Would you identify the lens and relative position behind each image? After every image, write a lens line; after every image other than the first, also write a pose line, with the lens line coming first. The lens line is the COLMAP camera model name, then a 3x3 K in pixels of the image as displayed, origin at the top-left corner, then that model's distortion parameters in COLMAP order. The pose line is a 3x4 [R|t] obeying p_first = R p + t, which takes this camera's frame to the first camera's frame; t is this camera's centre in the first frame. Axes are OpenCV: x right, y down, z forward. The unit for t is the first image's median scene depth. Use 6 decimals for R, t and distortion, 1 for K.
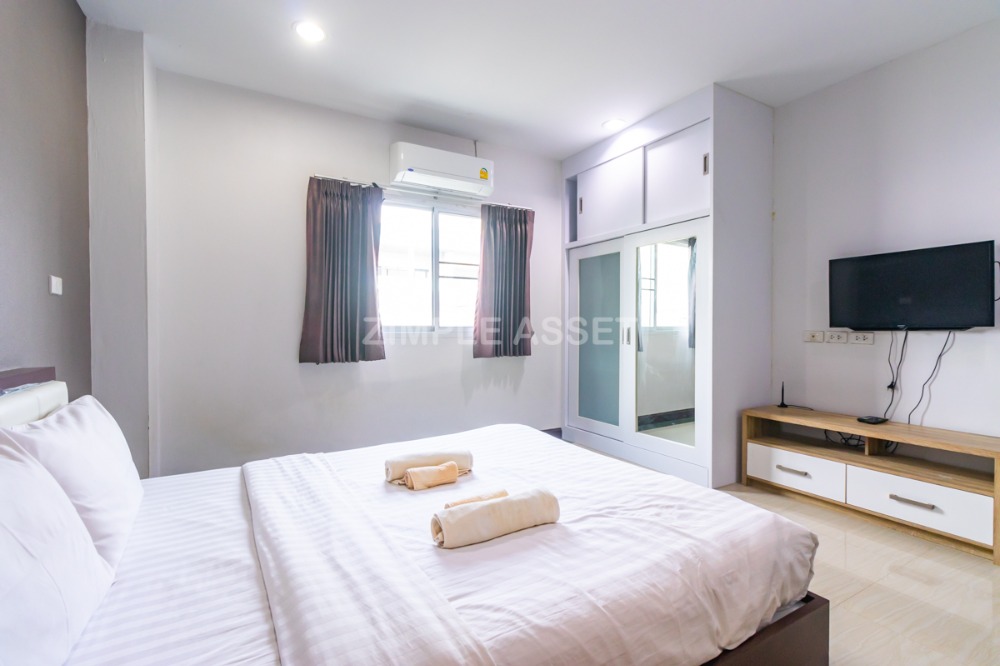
lens RADIAL K [[465.9, 0, 500.0], [0, 465.9, 333.0], [0, 0, 1]] dist [0.002325, 0.000310]
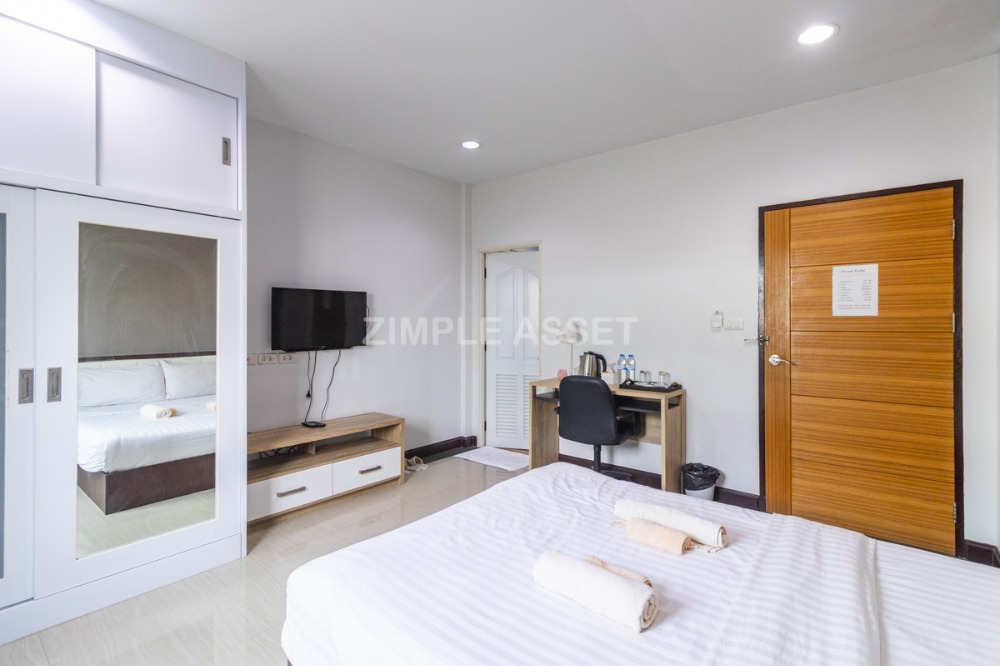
lens RADIAL K [[469.6, 0, 510.8], [0, 469.6, 327.2], [0, 0, 1]] dist [0.001214, 0.000462]
pose [[-0.363207, -0.012396, 0.931626, -0.451826], [0.011004, 0.999785, 0.017593, -0.072055], [-0.931643, 0.016642, -0.362993, 0.809330]]
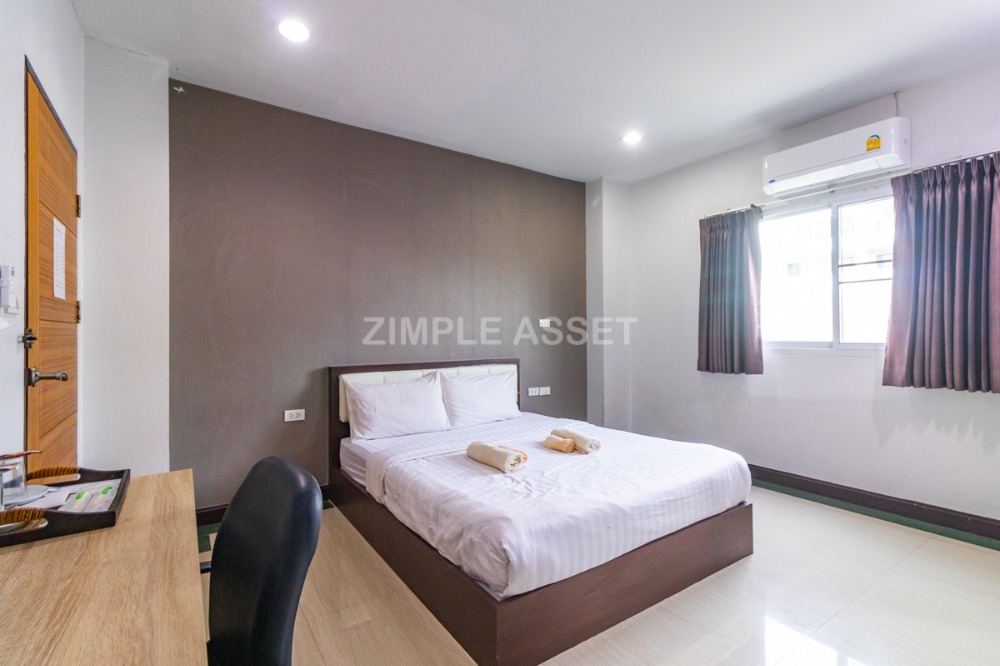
lens RADIAL K [[469.6, 0, 510.8], [0, 469.6, 327.2], [0, 0, 1]] dist [0.001214, 0.000462]
pose [[0.076719, -0.013633, -0.996960, 0.776858], [-0.007320, 0.999872, -0.014236, -0.029507], [0.997026, 0.008390, 0.076609, 0.405106]]
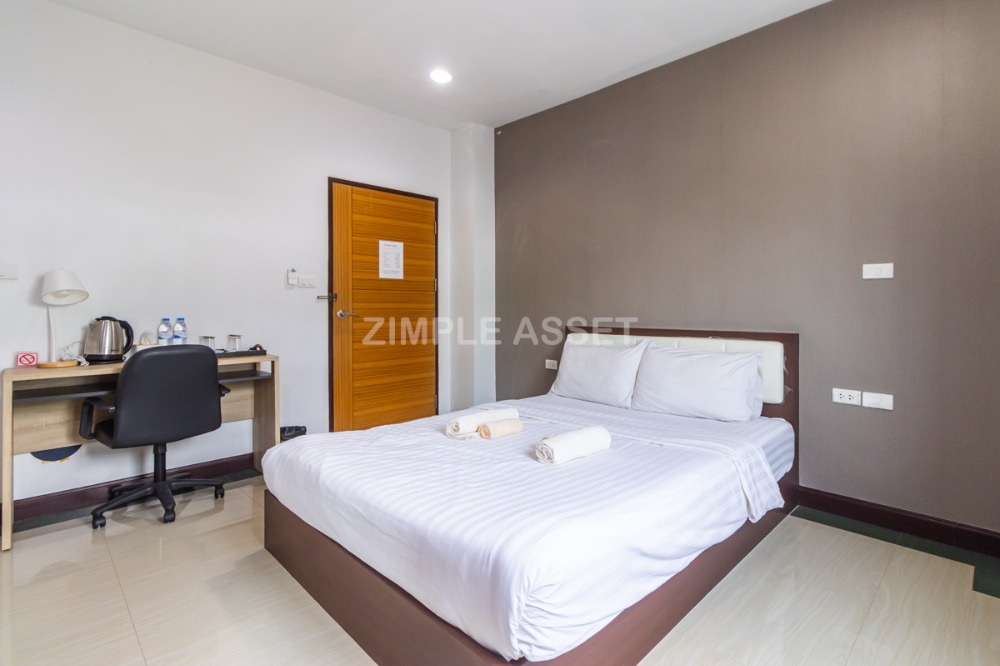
lens RADIAL K [[475.7, 0, 532.6], [0, 475.7, 304.0], [0, 0, 1]] dist [0.001761, 0.000181]
pose [[-0.961665, -0.001144, -0.274225, 0.127990], [-0.003218, 0.999970, 0.007113, -0.014684], [0.274208, 0.007723, -0.961639, 1.157096]]
